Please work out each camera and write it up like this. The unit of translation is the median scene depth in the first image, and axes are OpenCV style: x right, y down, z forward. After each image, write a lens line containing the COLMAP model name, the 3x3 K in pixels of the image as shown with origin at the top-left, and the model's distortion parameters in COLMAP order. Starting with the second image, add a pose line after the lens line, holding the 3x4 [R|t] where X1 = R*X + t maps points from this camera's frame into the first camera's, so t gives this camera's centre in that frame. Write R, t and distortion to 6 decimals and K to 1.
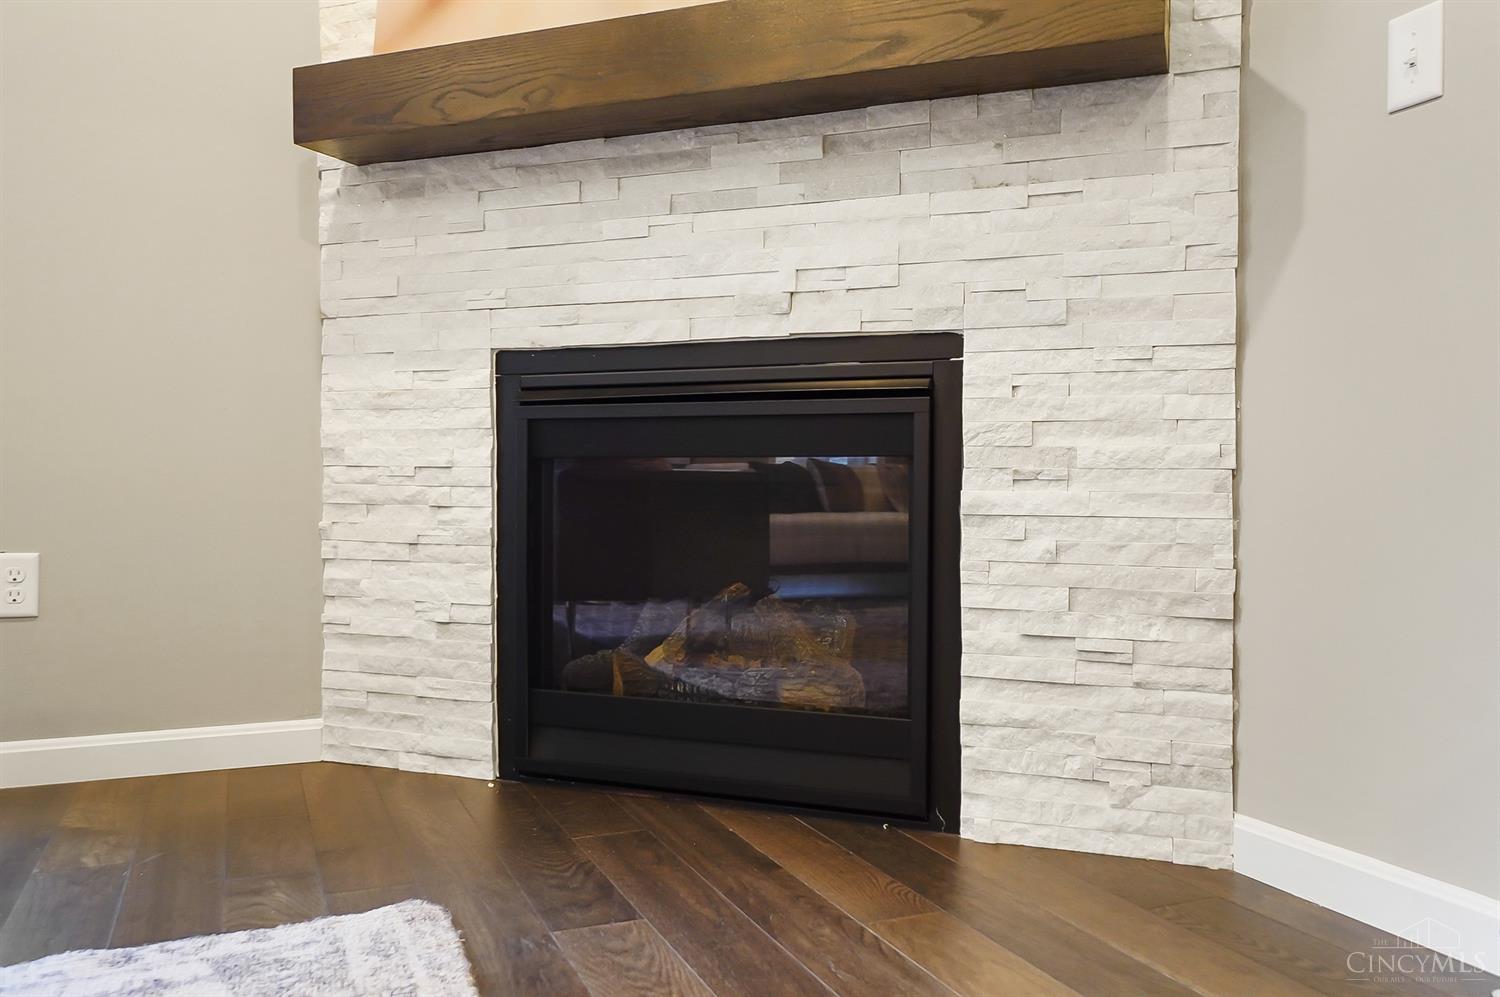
lens RADIAL K [[1145.7, 0, 750.3], [0, 1145.7, 496.1], [0, 0, 1]] dist [-0.009249, 0.000175]
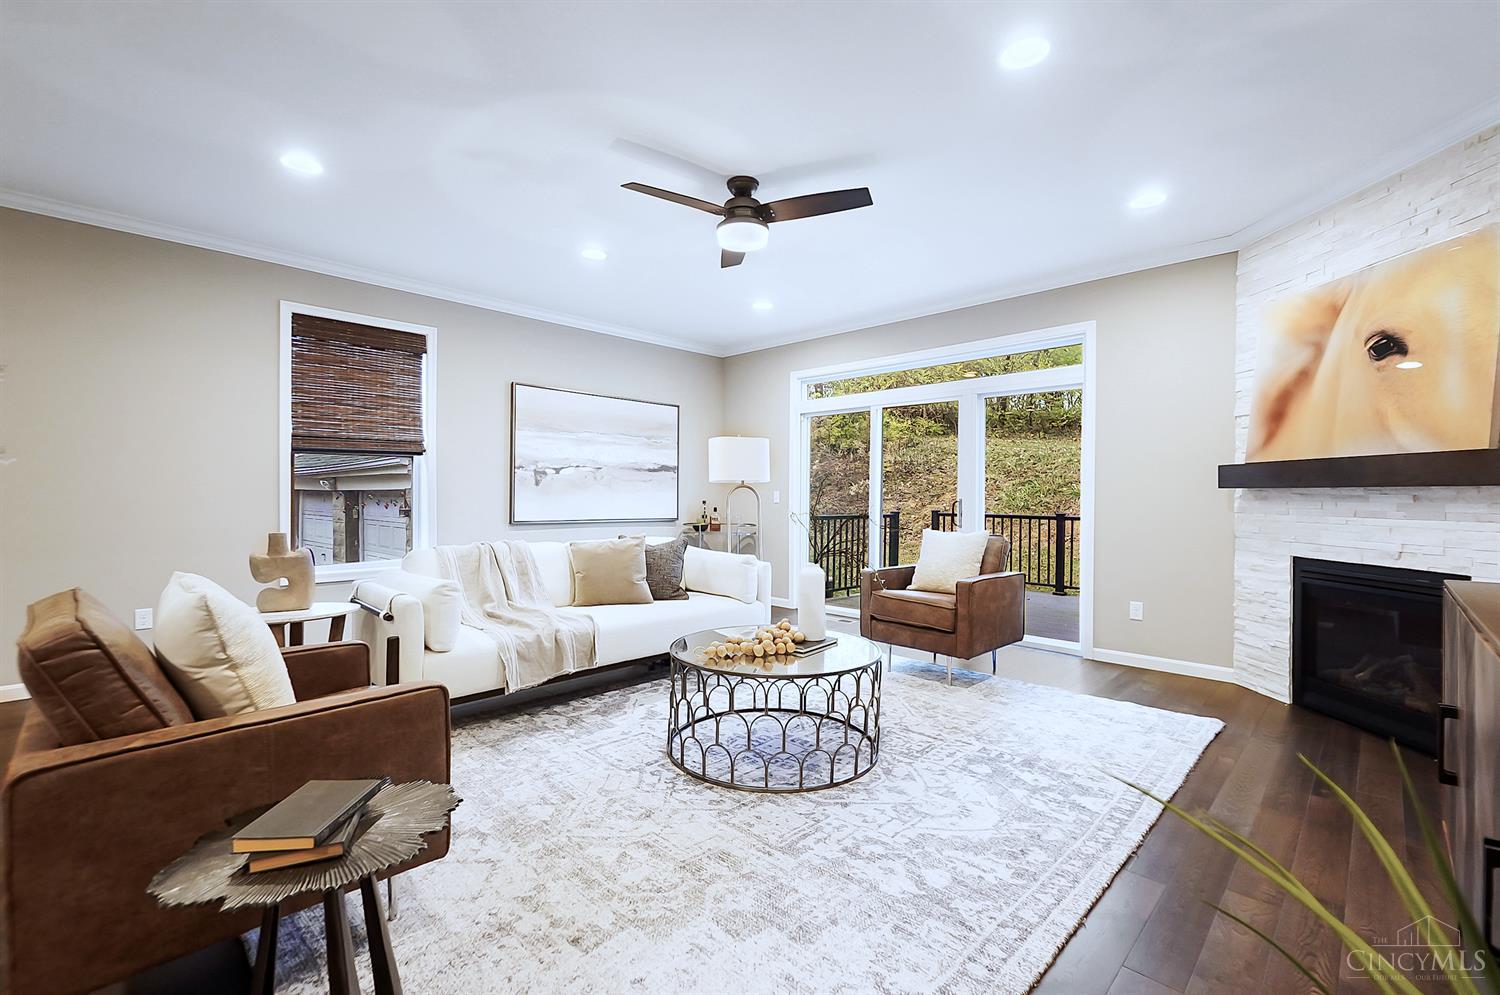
lens RADIAL K [[662.1, 0, 749.4], [0, 662.1, 497.5], [0, 0, 1]] dist [-0.003754, -0.000417]
pose [[0.378660, 0.005110, -0.925522, 0.795570], [-0.015936, 0.999873, -0.000999, -0.249716], [0.925399, 0.015128, 0.378693, -0.897930]]
